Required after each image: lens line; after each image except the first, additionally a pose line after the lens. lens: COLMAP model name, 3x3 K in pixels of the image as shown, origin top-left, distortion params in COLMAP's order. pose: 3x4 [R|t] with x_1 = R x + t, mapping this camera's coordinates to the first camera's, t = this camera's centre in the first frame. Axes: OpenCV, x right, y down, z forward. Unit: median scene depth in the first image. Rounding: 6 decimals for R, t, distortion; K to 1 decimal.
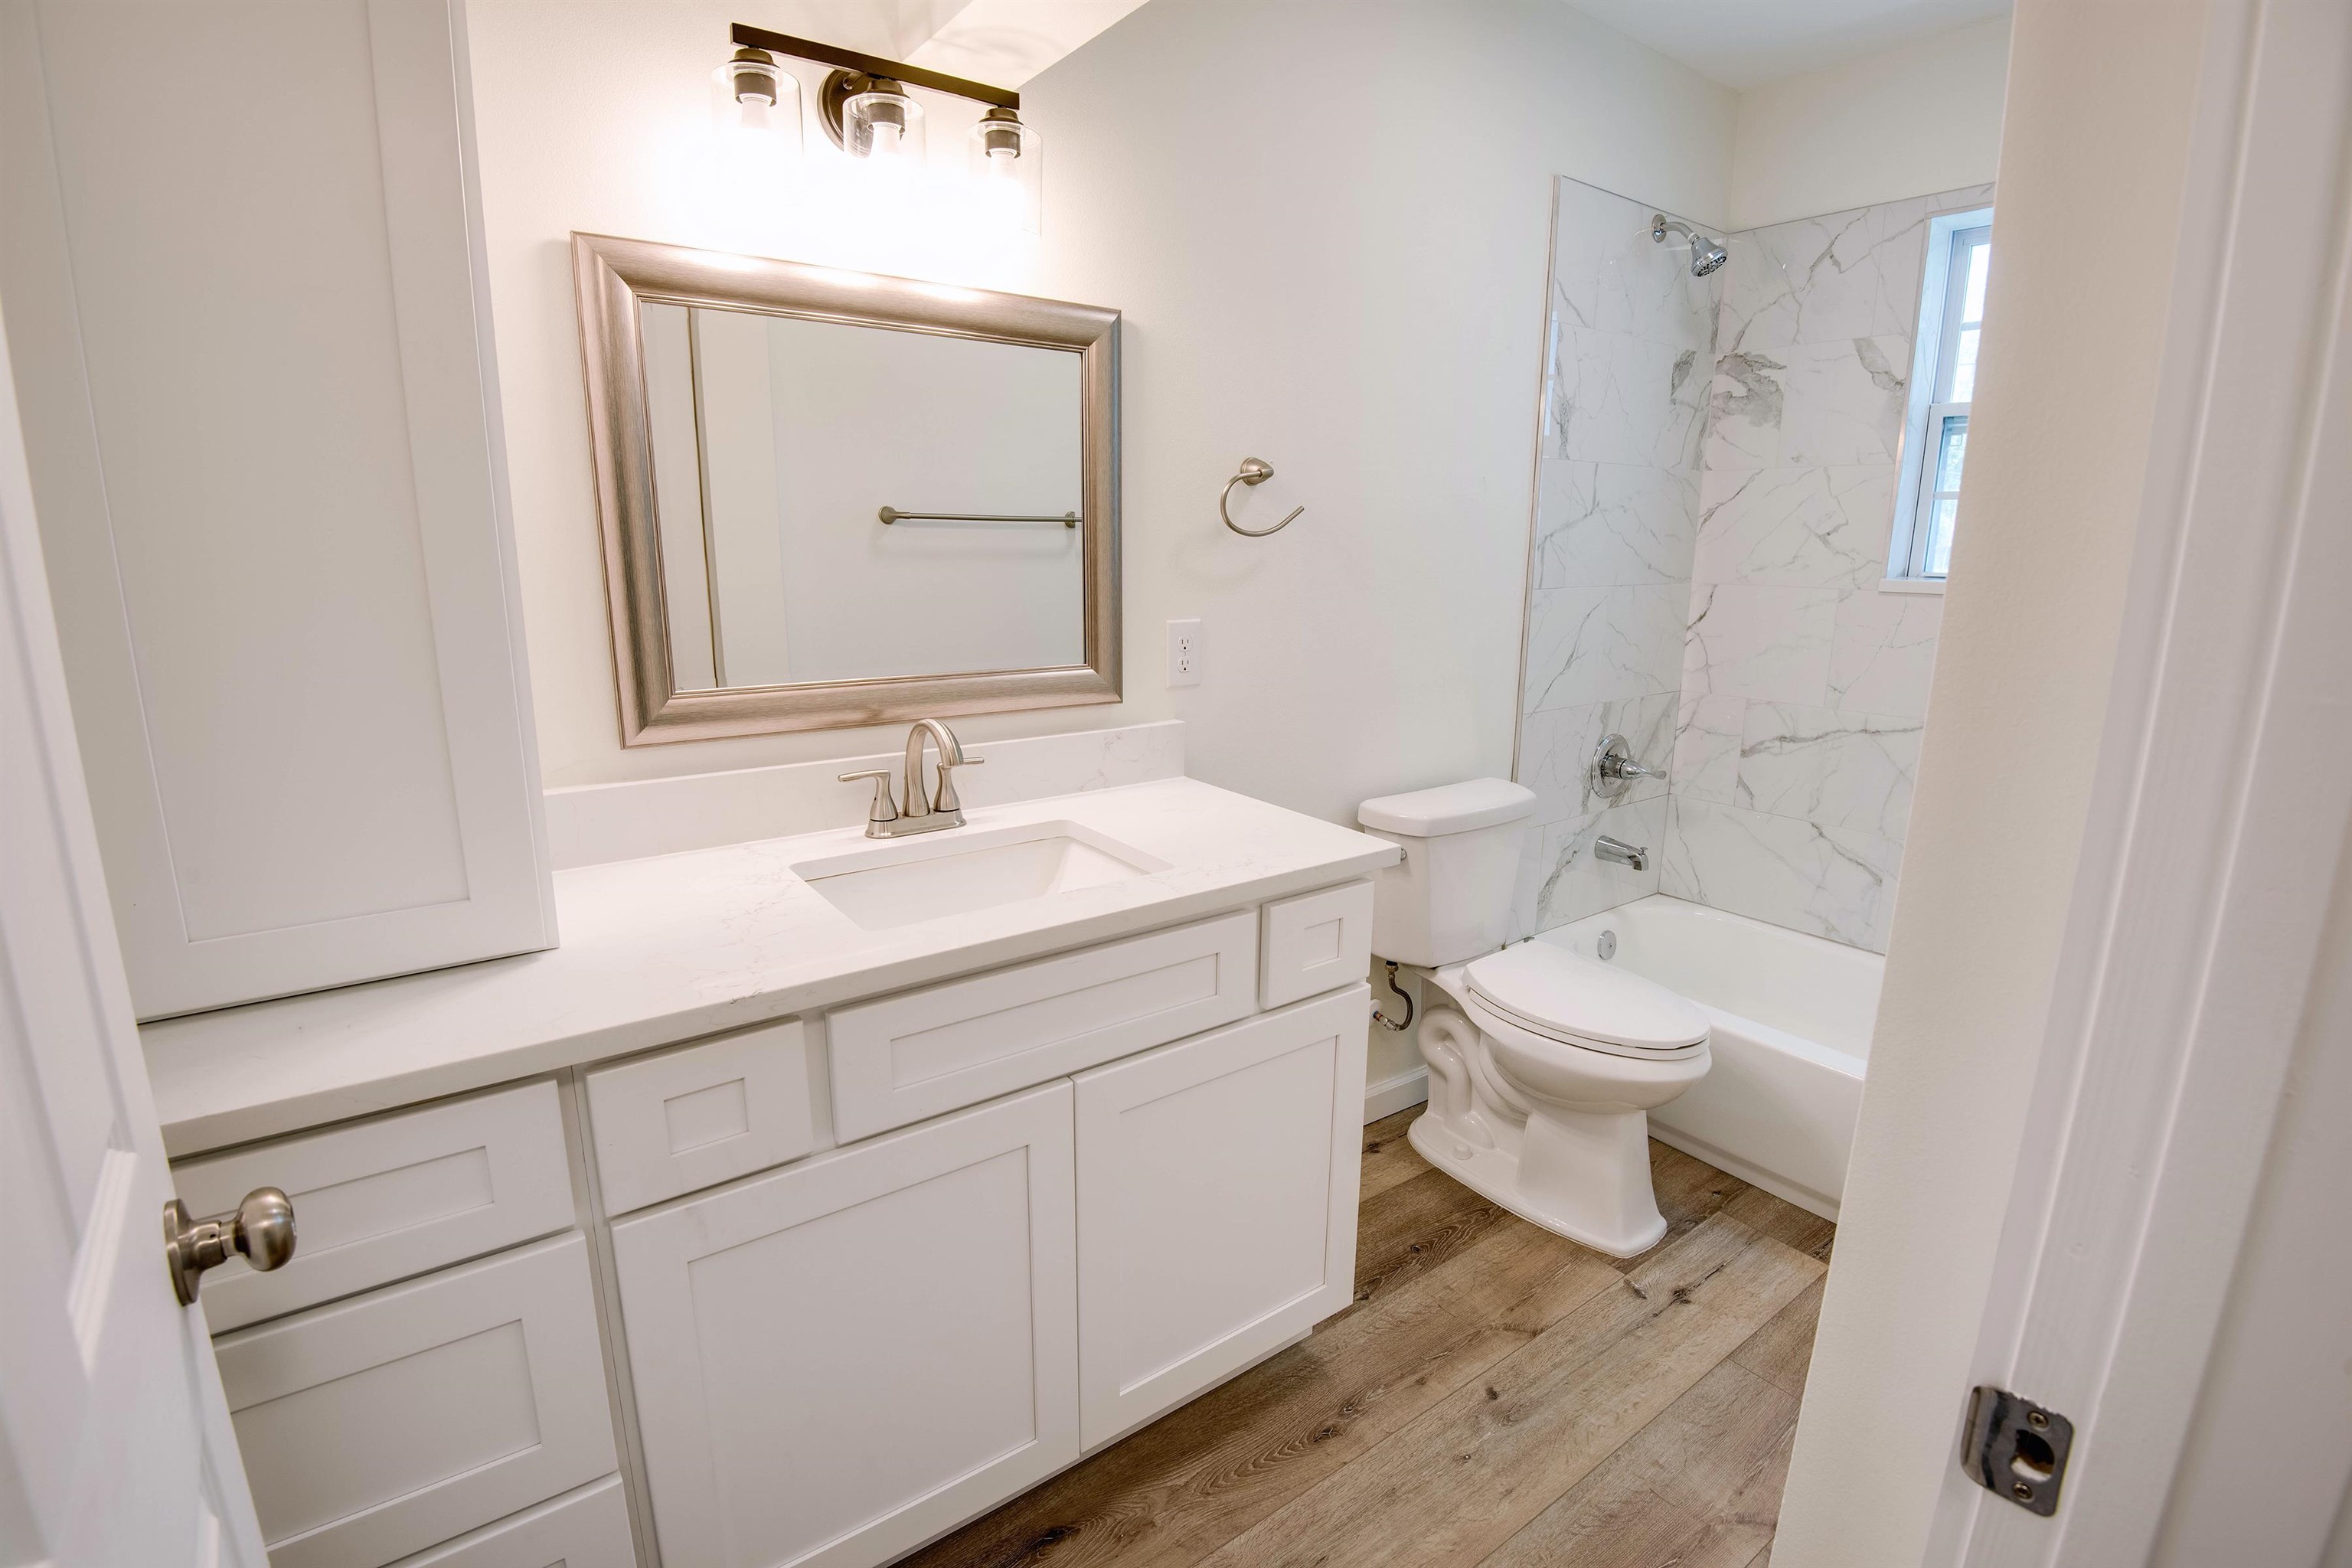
lens RADIAL K [[1088.6, 0, 1176.0], [0, 1088.6, 784.0], [0, 0, 1]] dist [-0.003015, -0.033263]
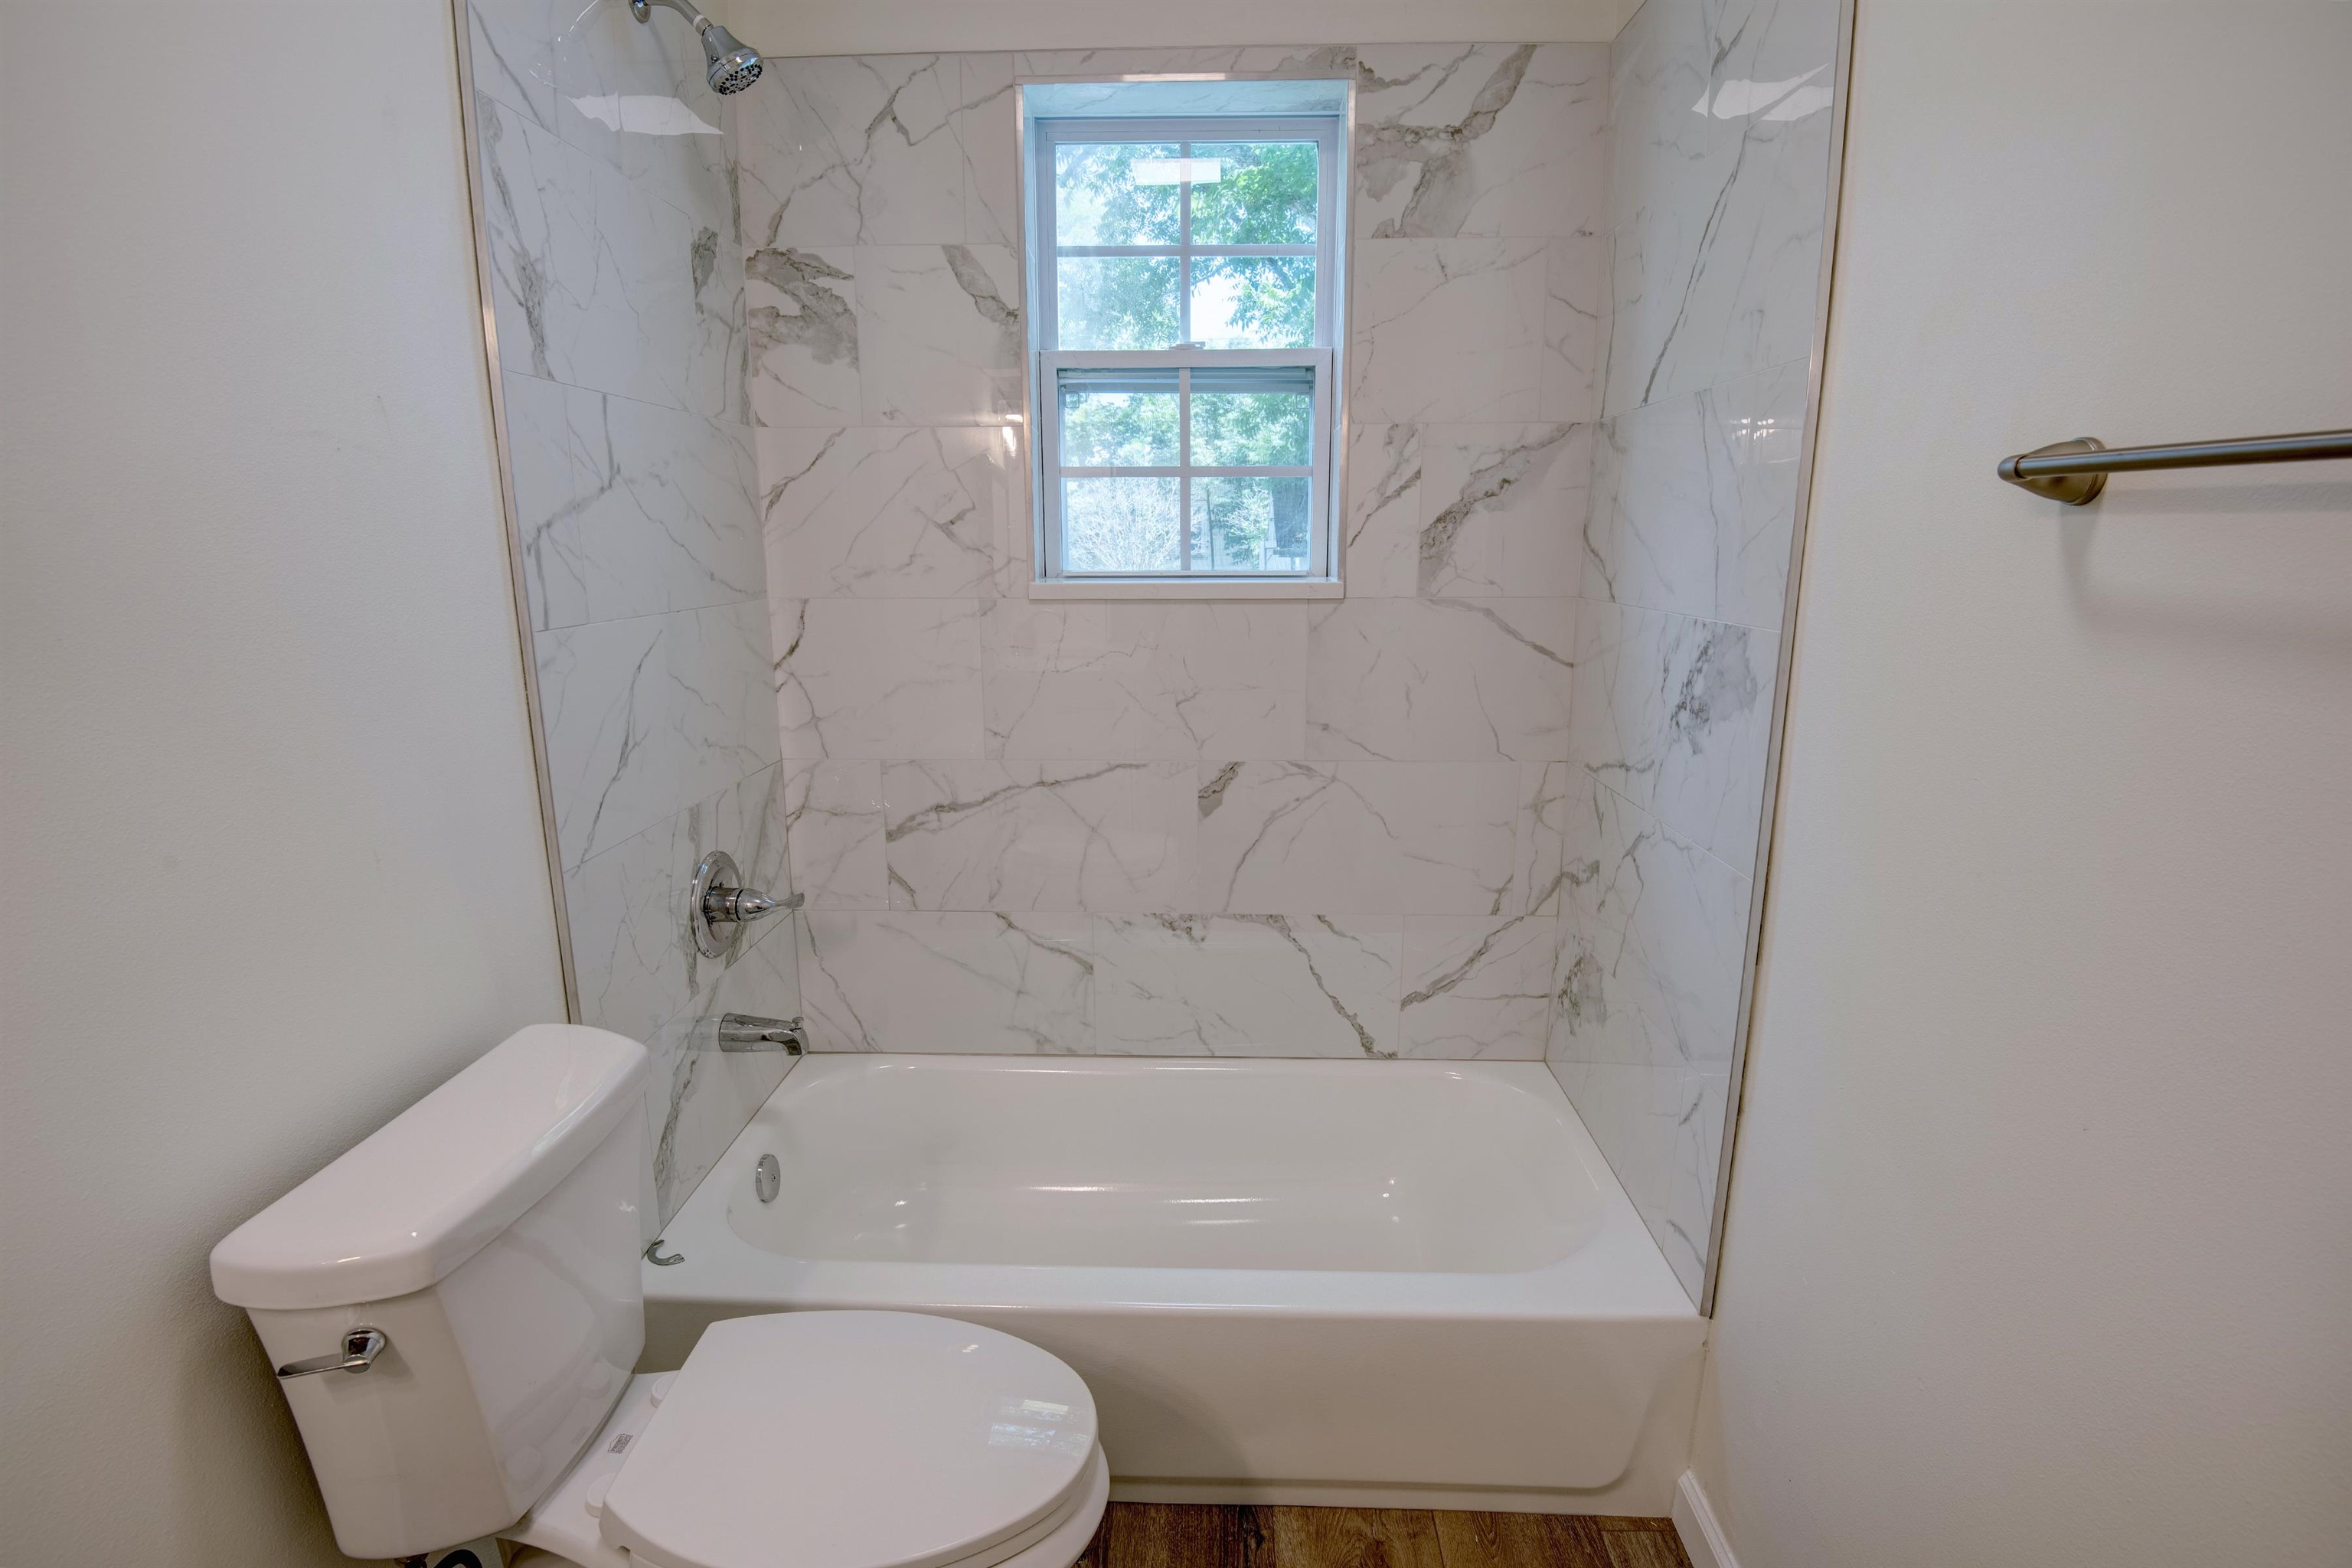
lens RADIAL K [[1088.6, 0, 1176.0], [0, 1088.6, 784.0], [0, 0, 1]] dist [-0.003015, -0.033263]
pose [[0.609748, -0.179005, 0.772117, 0.101333], [0.178626, 0.980137, 0.086170, -0.092730], [-0.772205, 0.085378, 0.629611, 0.426319]]
